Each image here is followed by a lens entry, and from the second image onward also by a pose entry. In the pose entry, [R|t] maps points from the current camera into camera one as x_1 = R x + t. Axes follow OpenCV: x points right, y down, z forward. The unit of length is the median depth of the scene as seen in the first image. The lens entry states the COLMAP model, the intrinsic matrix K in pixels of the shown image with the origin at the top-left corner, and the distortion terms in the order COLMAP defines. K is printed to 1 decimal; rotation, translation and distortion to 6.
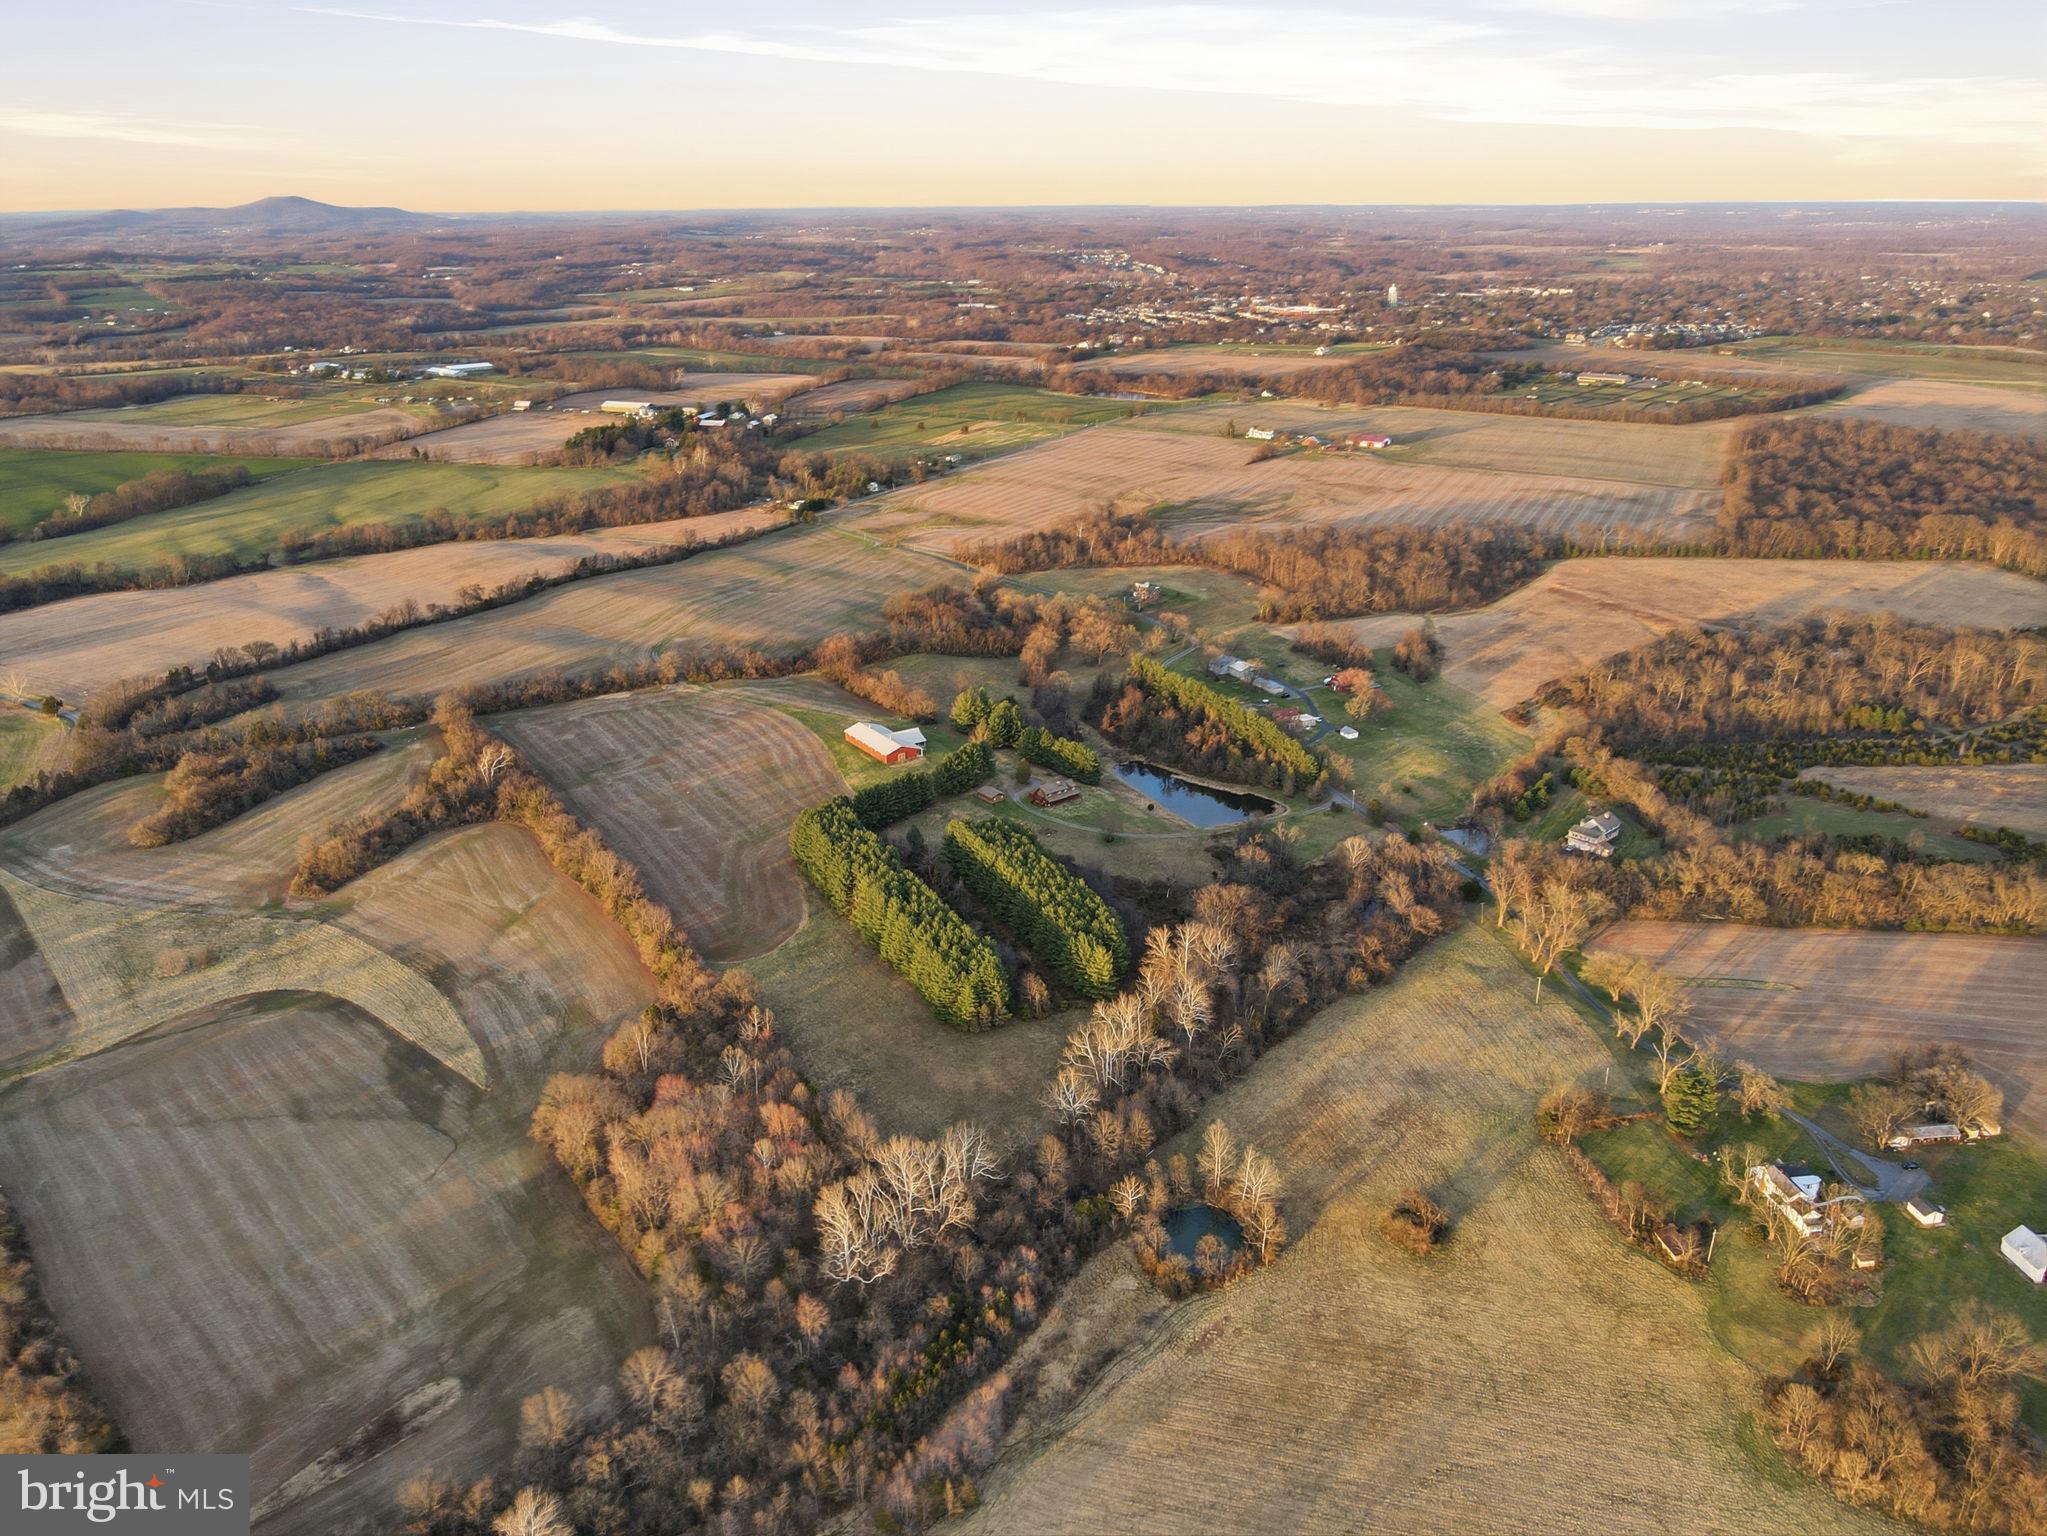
lens RADIAL K [[1502.2, 0, 1026.8], [0, 1502.2, 764.1], [0, 0, 1]] dist [0.001793, 0.030213]
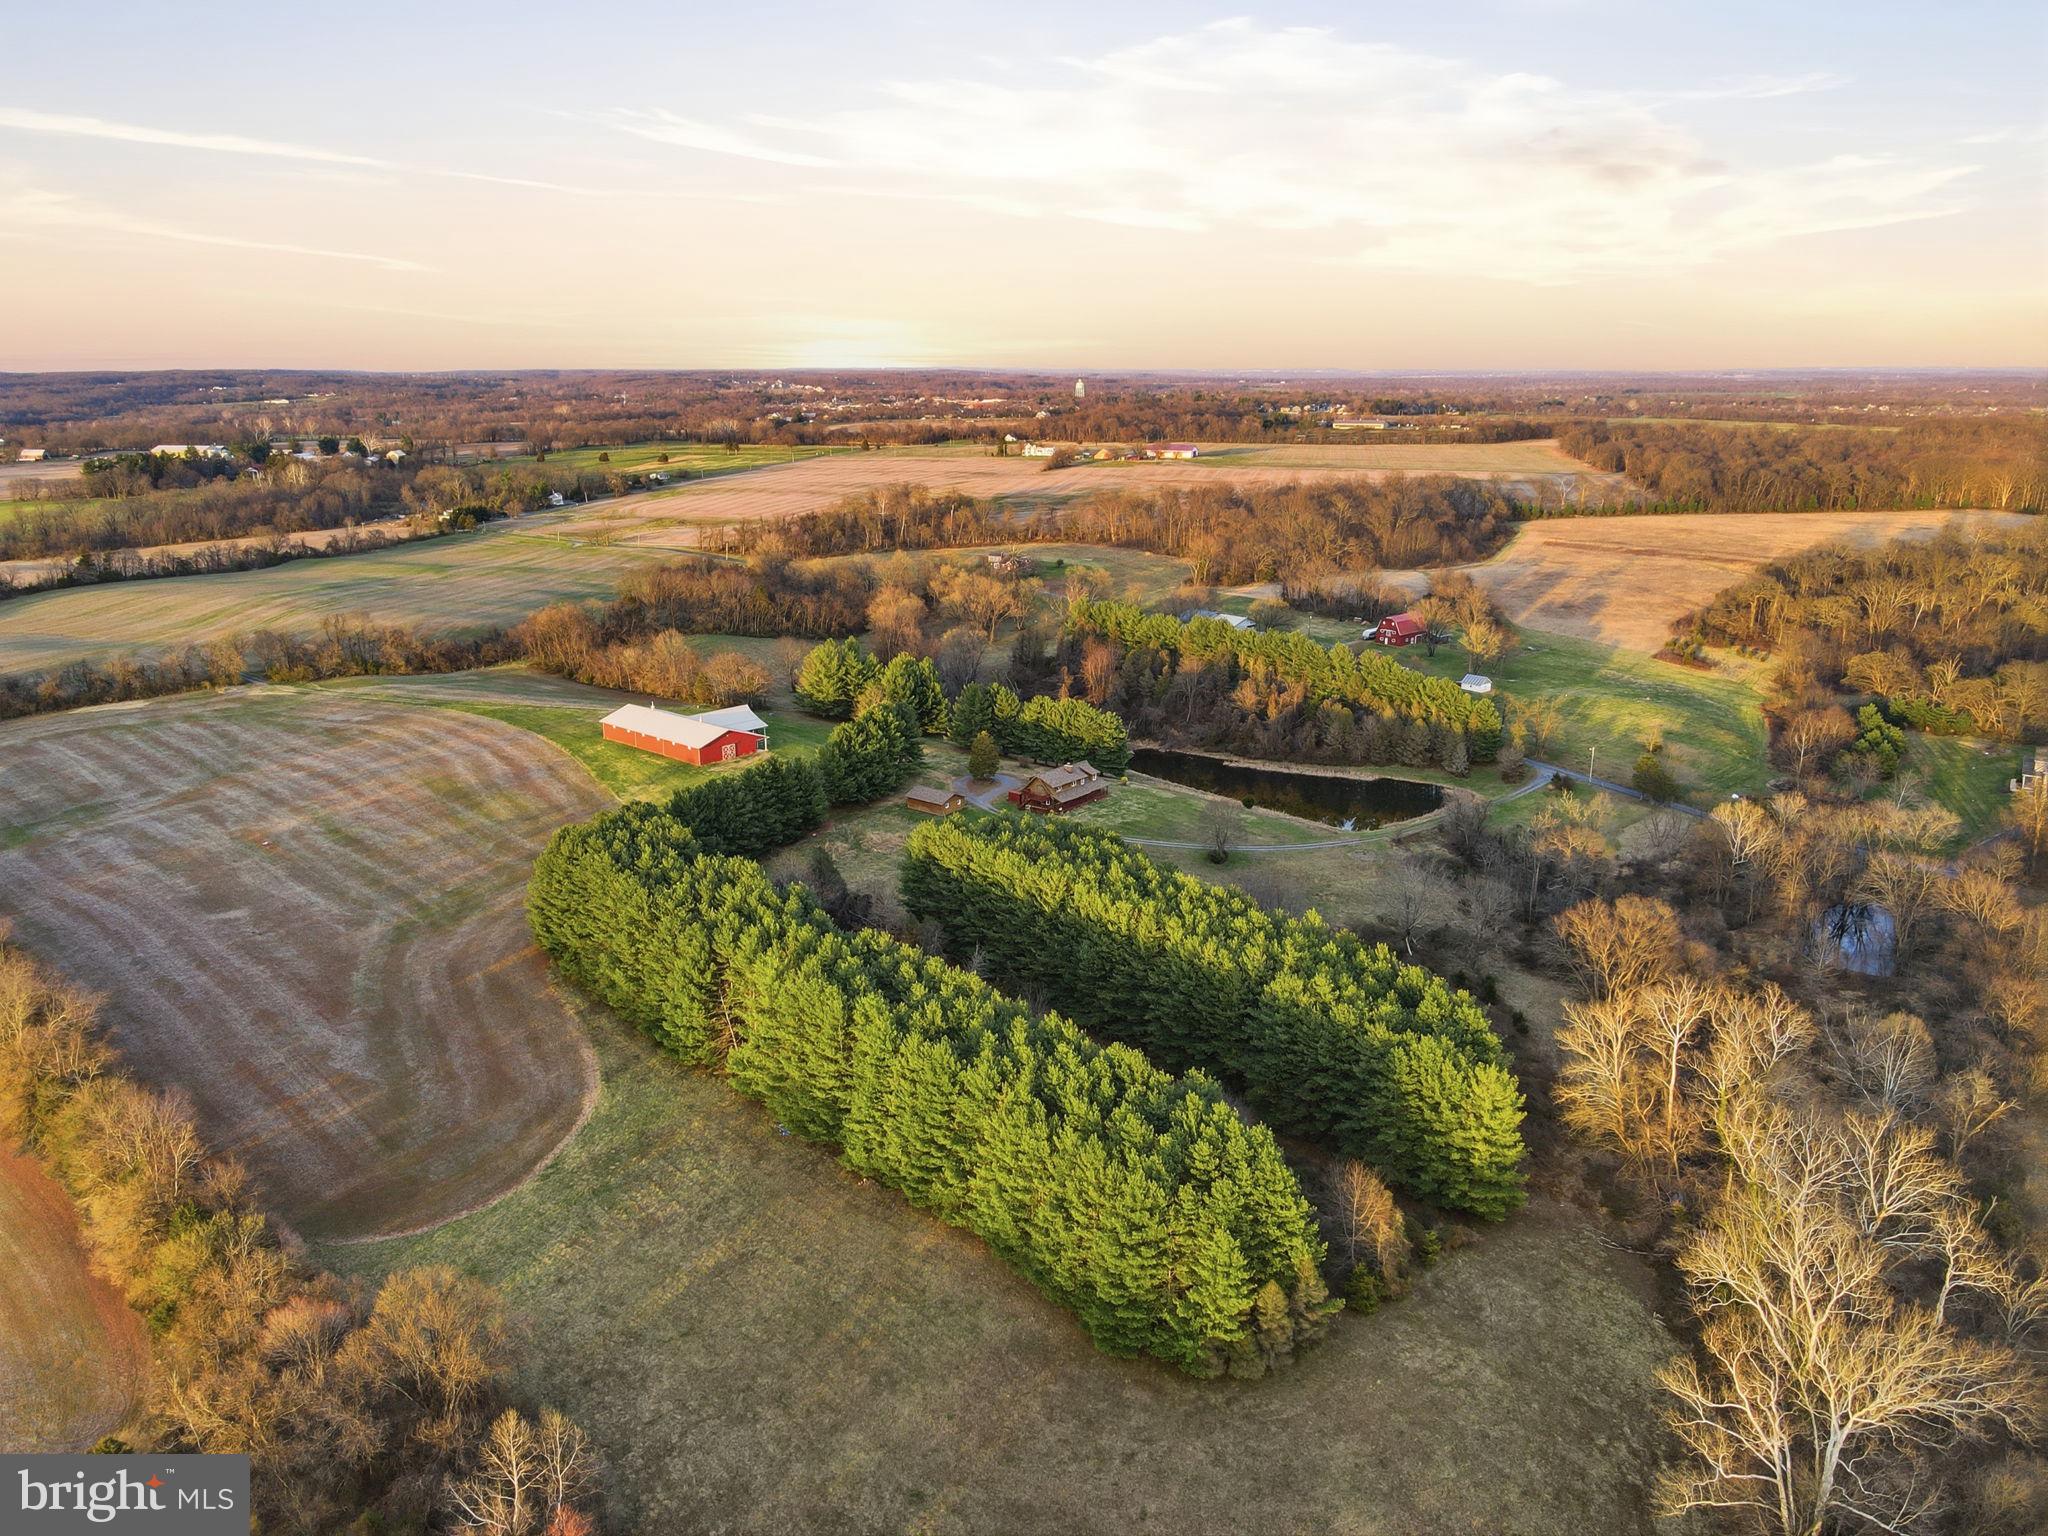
lens RADIAL K [[1503.0, 0, 1030.9], [0, 1503.0, 774.3], [0, 0, 1]] dist [0.001793, 0.030213]
pose [[0.971763, -0.060908, 0.227963, -0.098752], [0.082589, 0.992796, -0.086804, 0.053738], [-0.221034, 0.103180, 0.969793, 0.481578]]
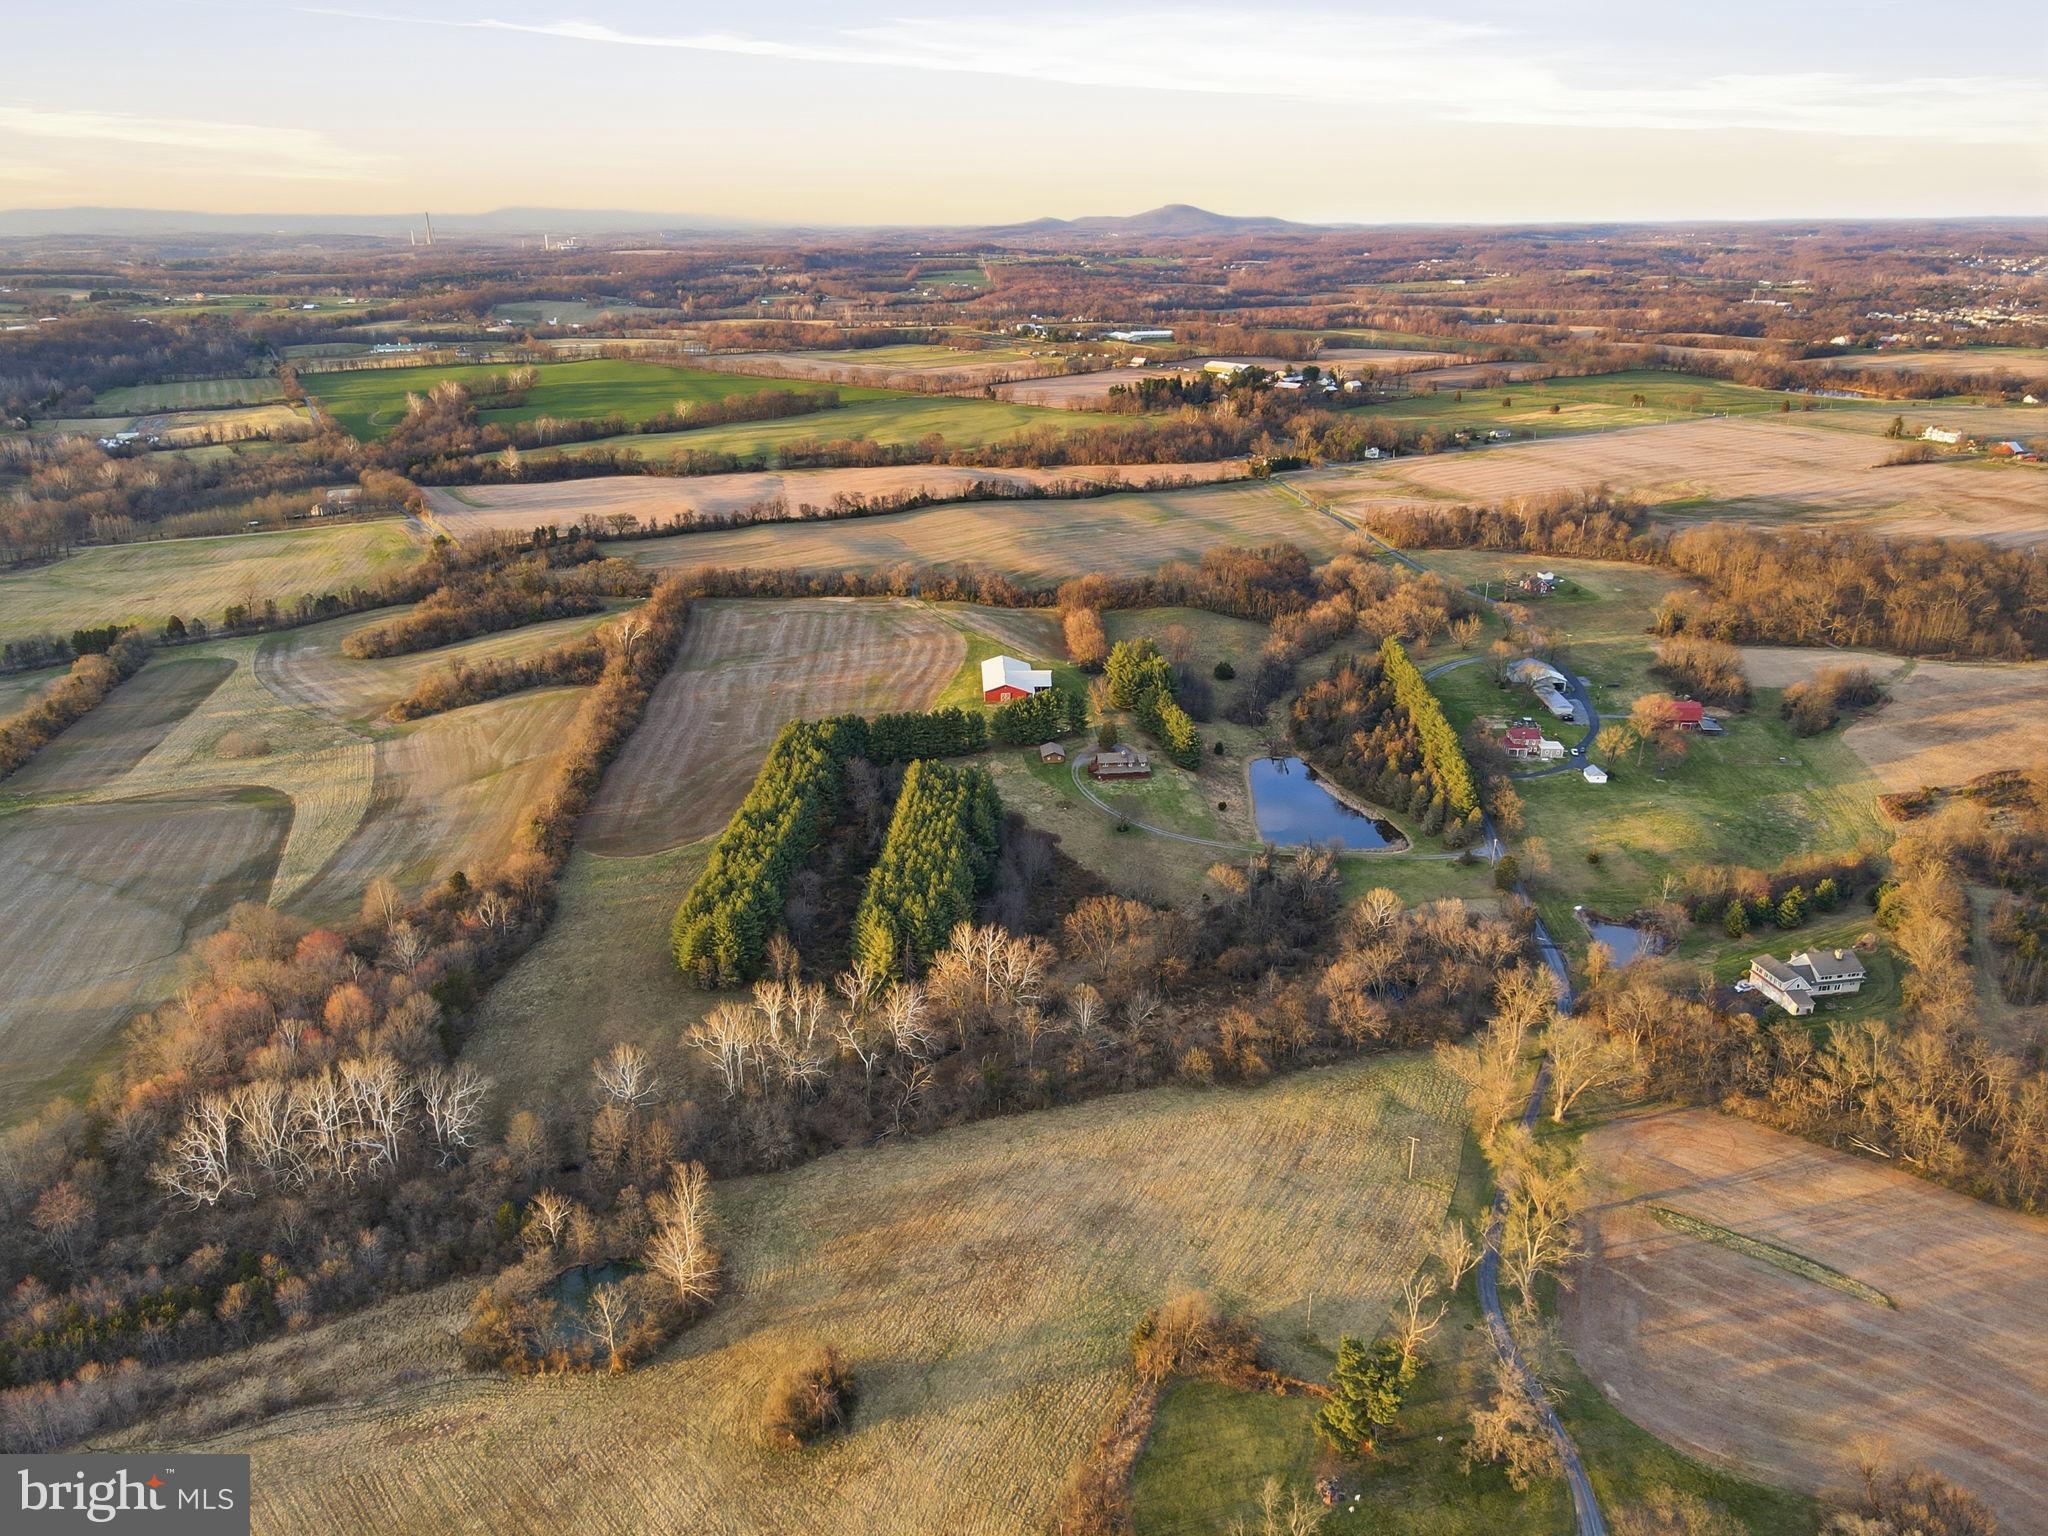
lens RADIAL K [[1503.0, 0, 1020.1], [0, 1503.0, 769.9], [0, 0, 1]] dist [0.001793, 0.030213]
pose [[0.855023, 0.185357, -0.484333, 0.337051], [-0.187917, 0.981209, 0.043773, -0.003381], [0.483346, 0.053587, 0.873788, 0.259754]]
